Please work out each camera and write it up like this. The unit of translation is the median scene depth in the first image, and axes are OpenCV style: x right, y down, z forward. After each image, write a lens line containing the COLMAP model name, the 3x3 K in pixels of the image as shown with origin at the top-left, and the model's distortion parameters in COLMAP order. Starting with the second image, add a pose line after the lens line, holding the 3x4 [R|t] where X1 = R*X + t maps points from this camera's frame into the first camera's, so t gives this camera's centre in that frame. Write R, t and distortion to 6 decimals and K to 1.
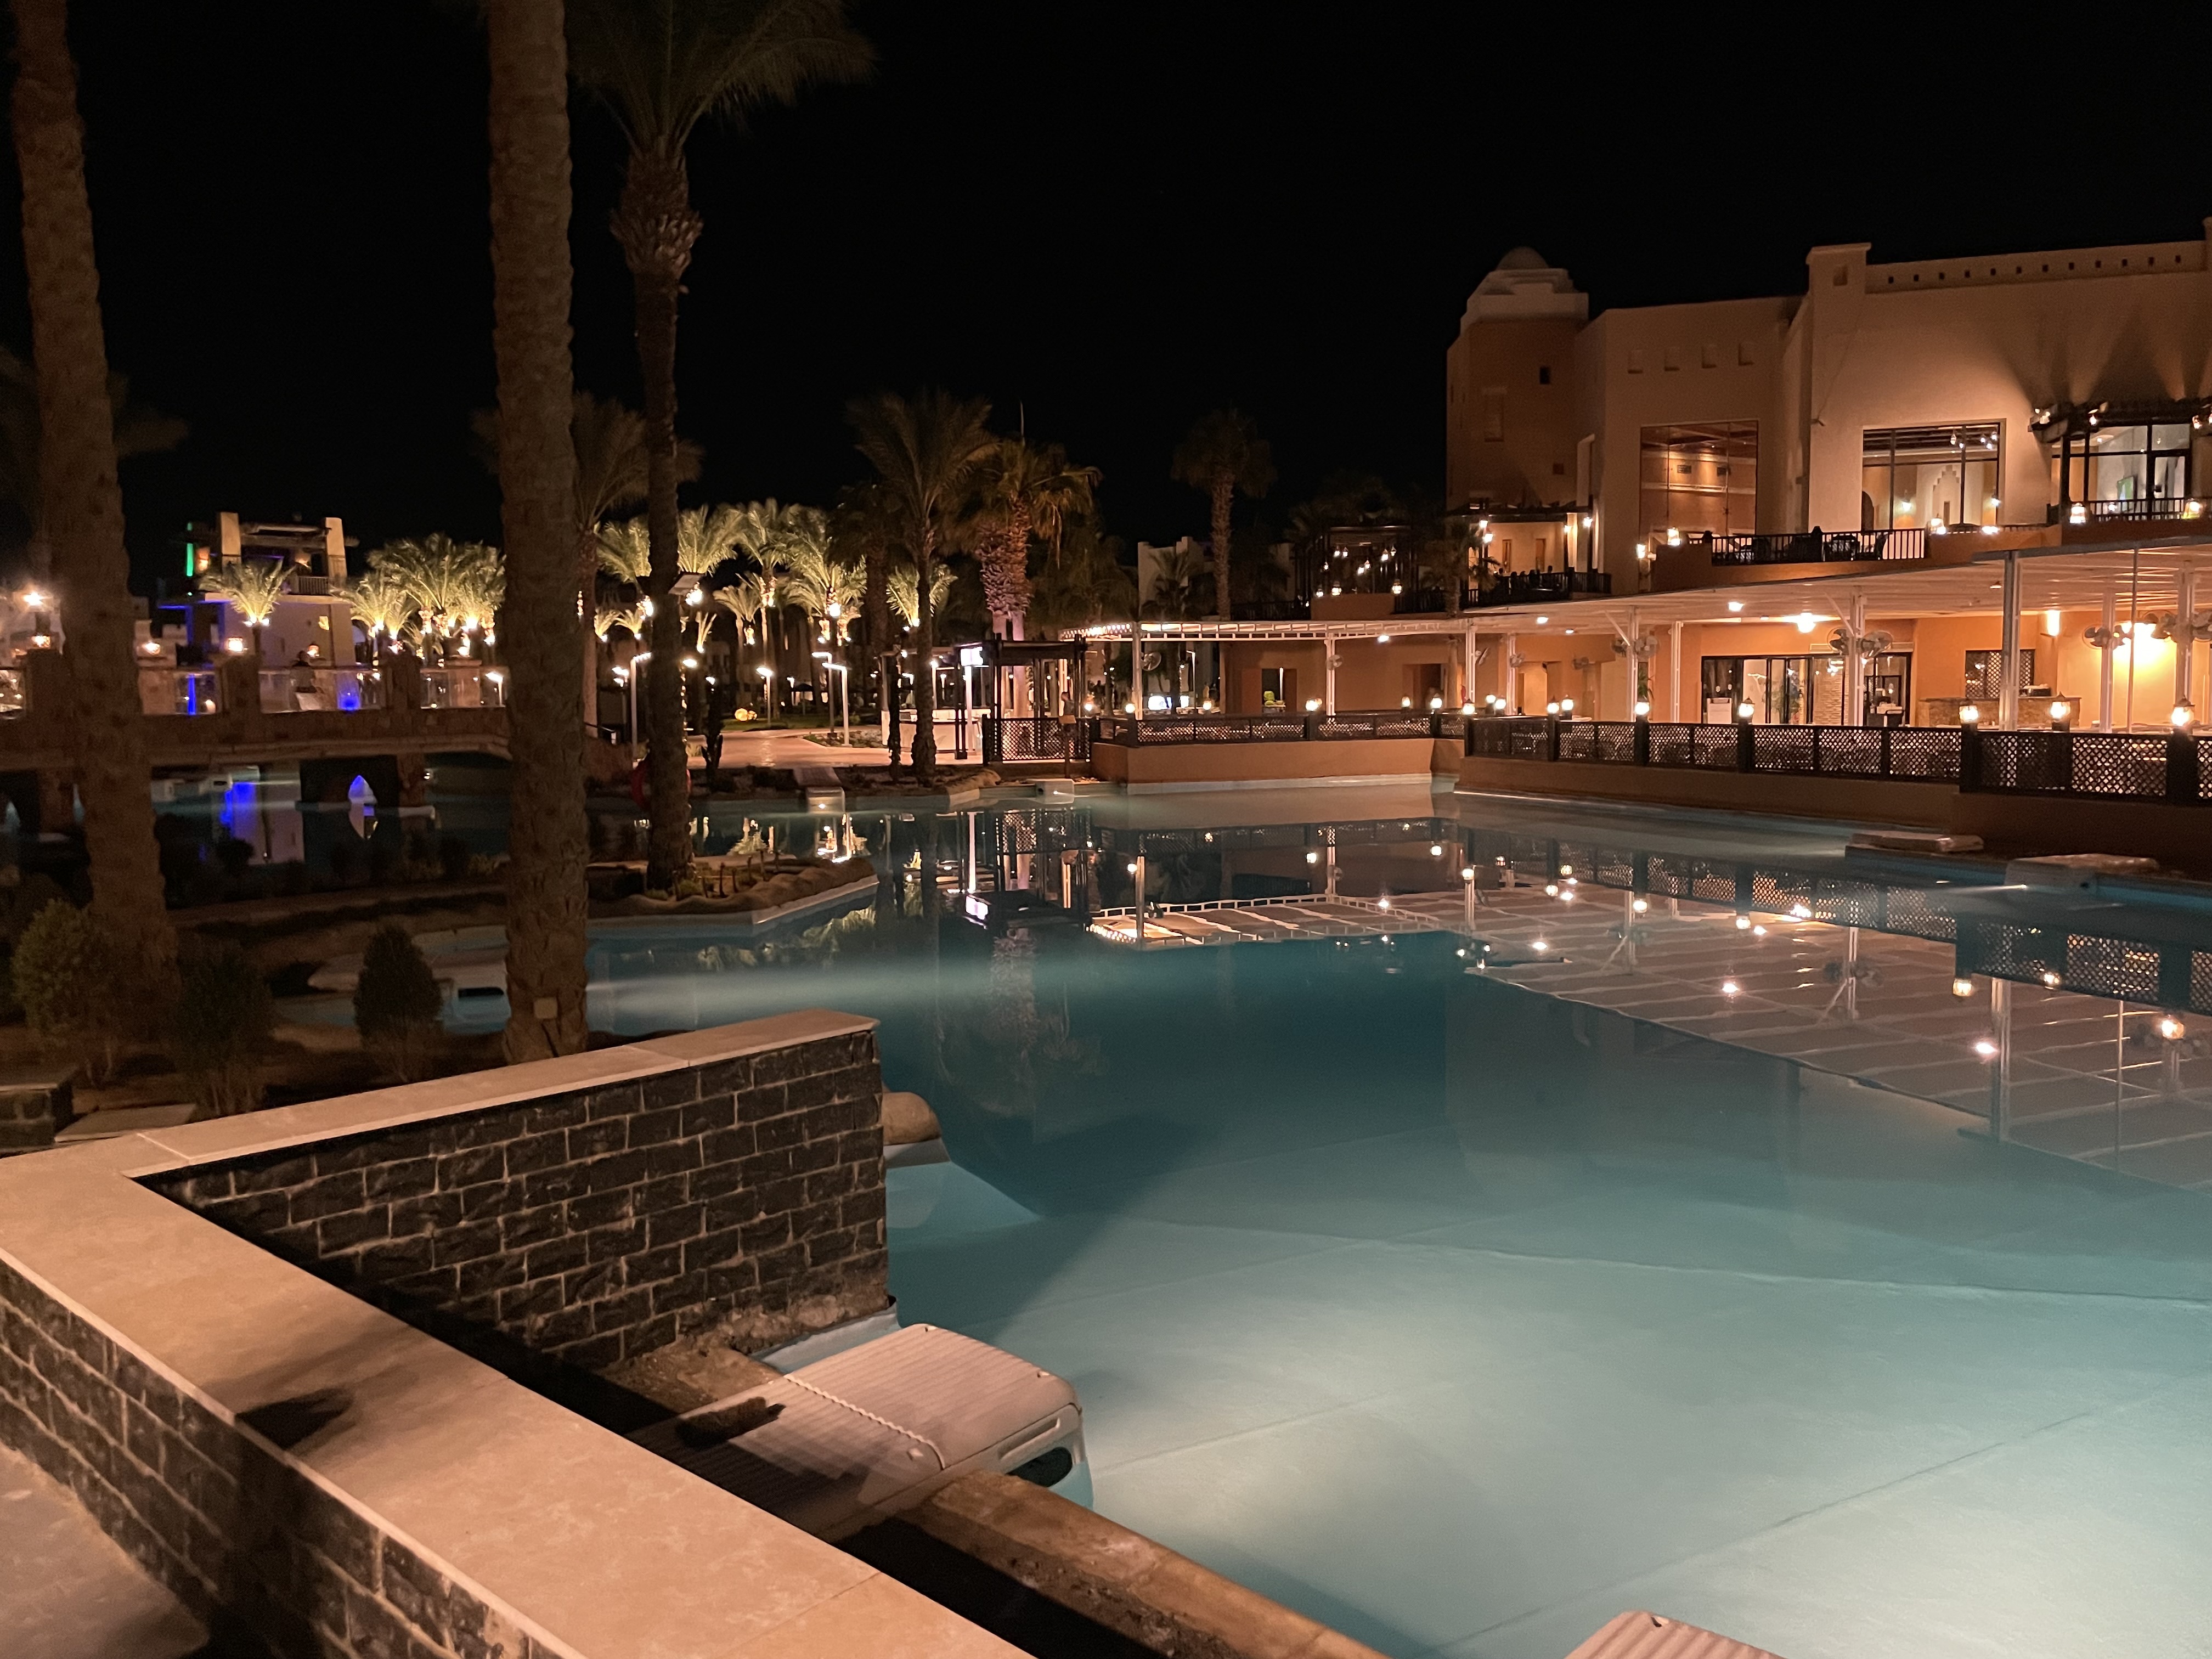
lens RADIAL K [[1668.9, 0, 1106.0], [0, 1668.9, 829.5], [0, 0, 1]] dist [0.096551, -0.130547]
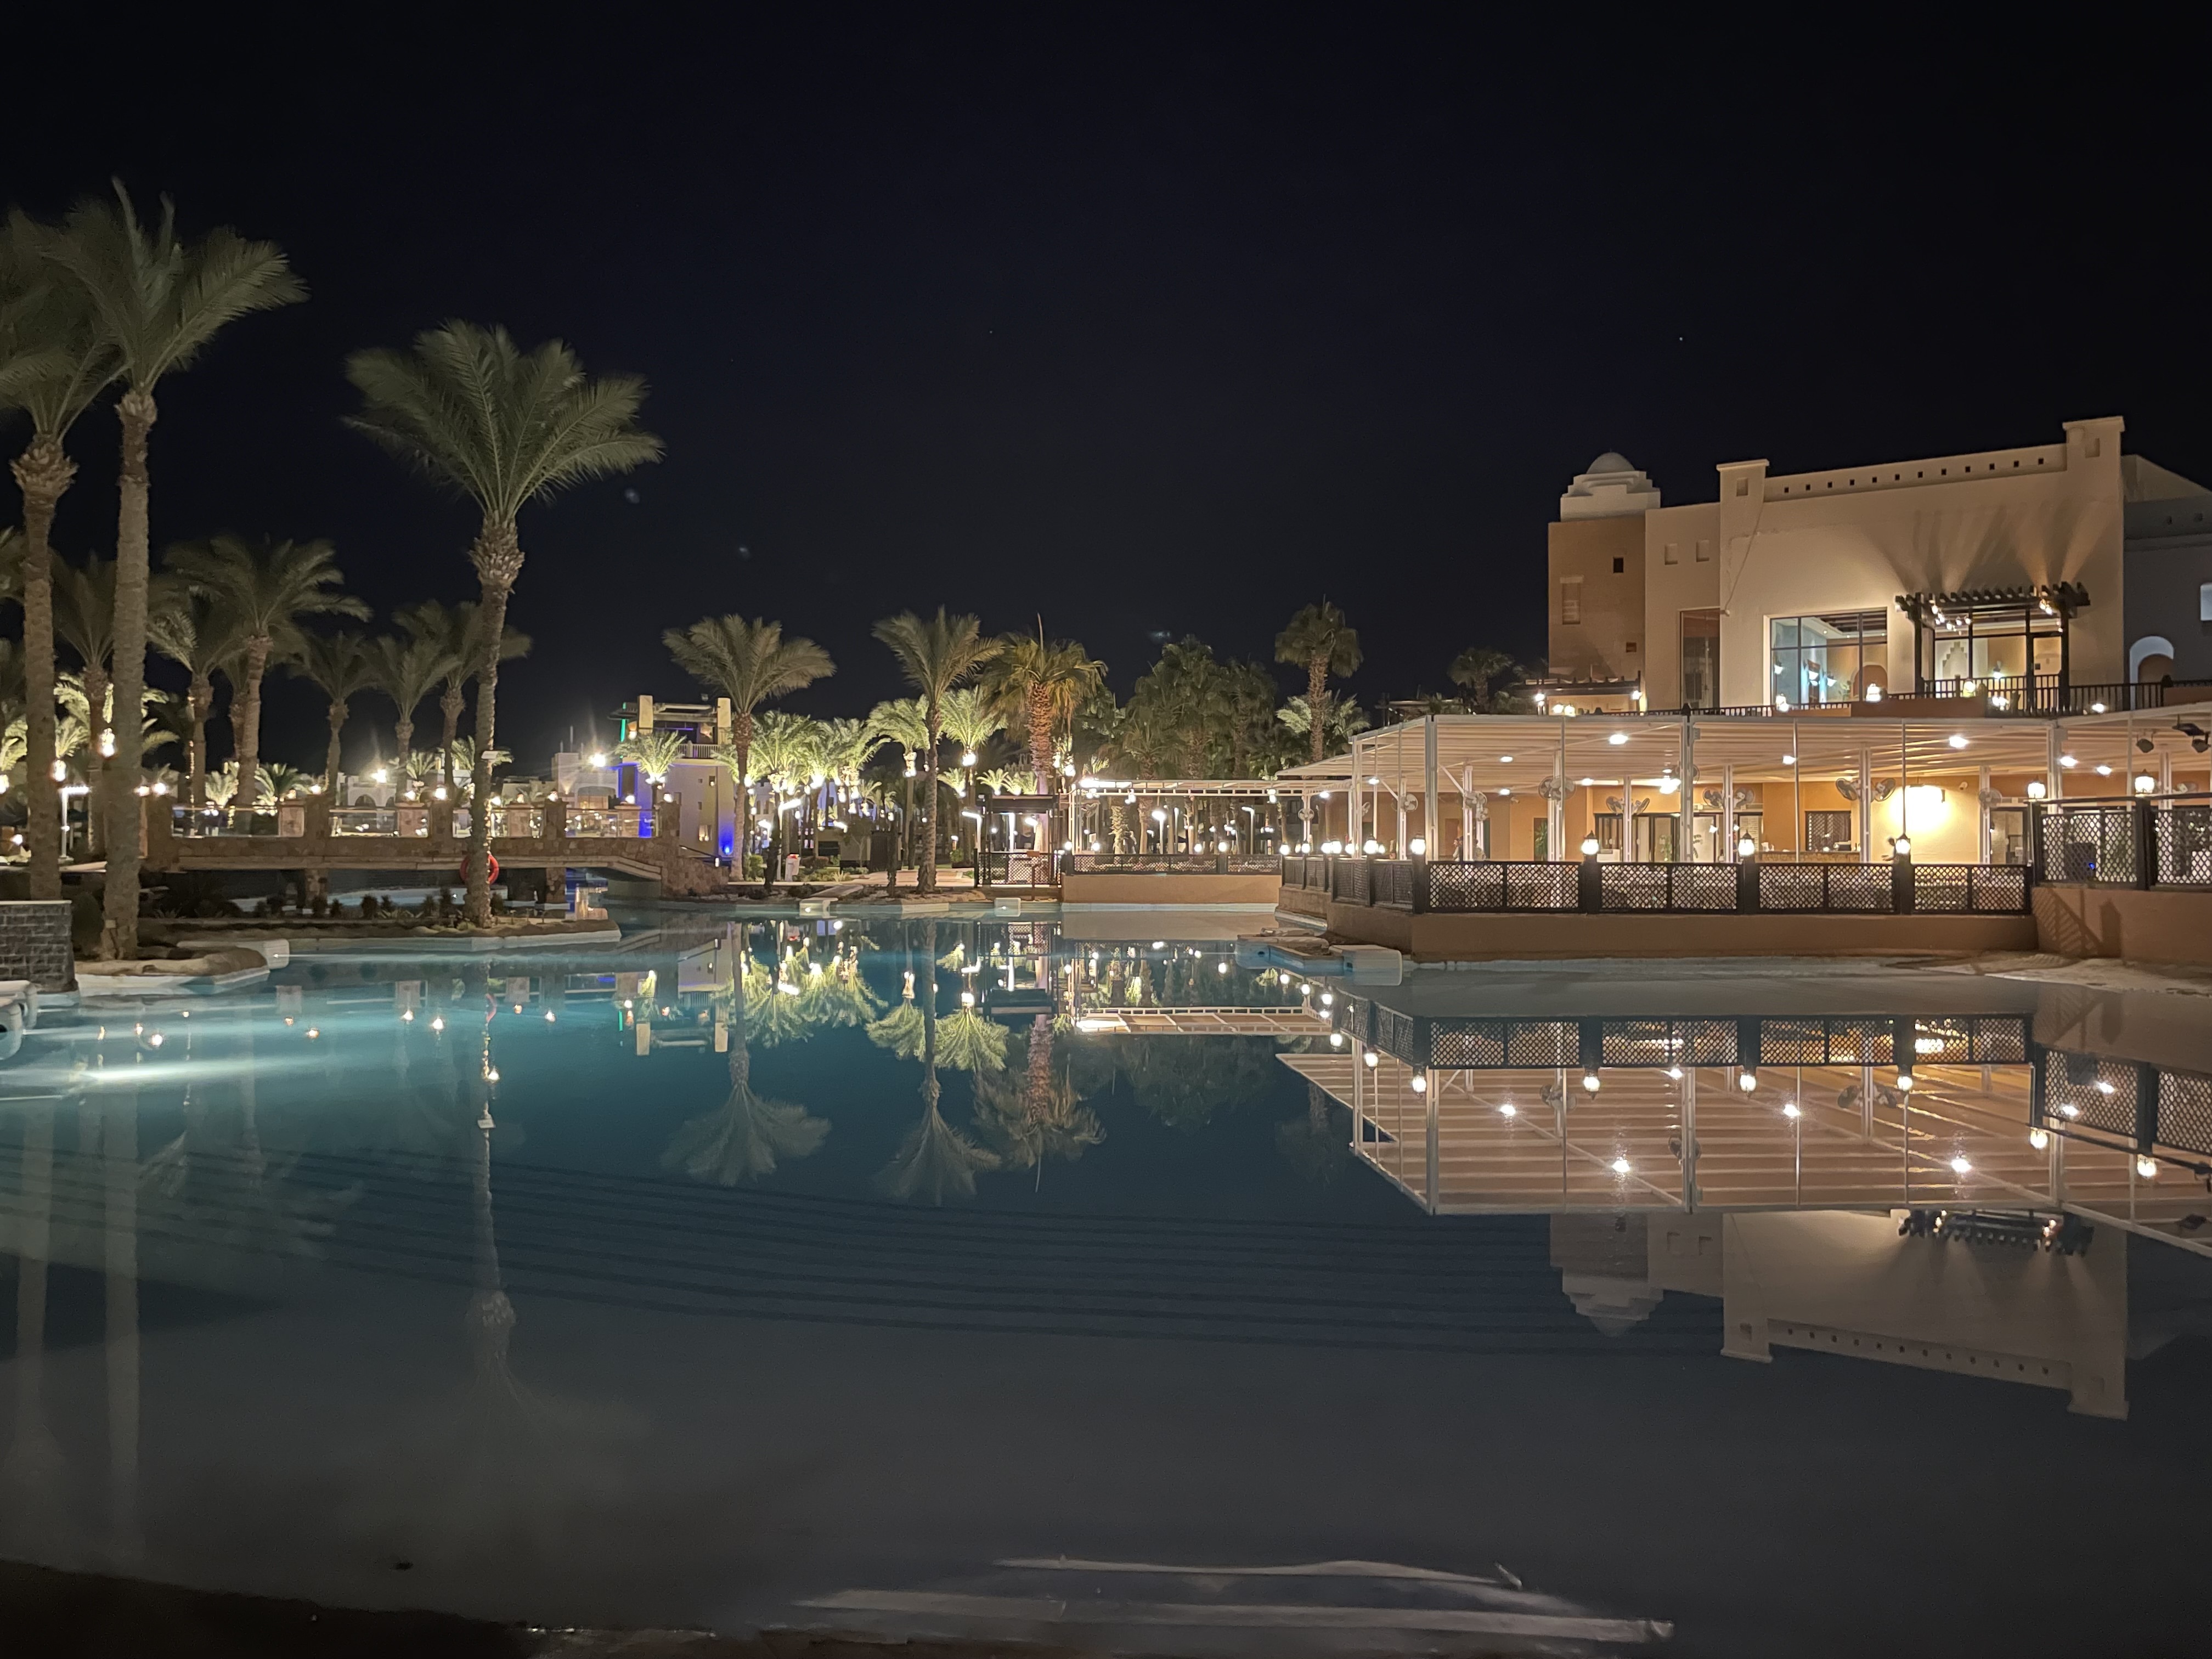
lens RADIAL K [[1668.9, 0, 1106.0], [0, 1668.9, 829.5], [0, 0, 1]] dist [0.096551, -0.130547]
pose [[0.957291, 0.013552, -0.288810, 0.363263], [-0.040699, 0.995271, -0.088199, 0.024905], [0.286249, 0.096186, 0.953315, -0.204605]]
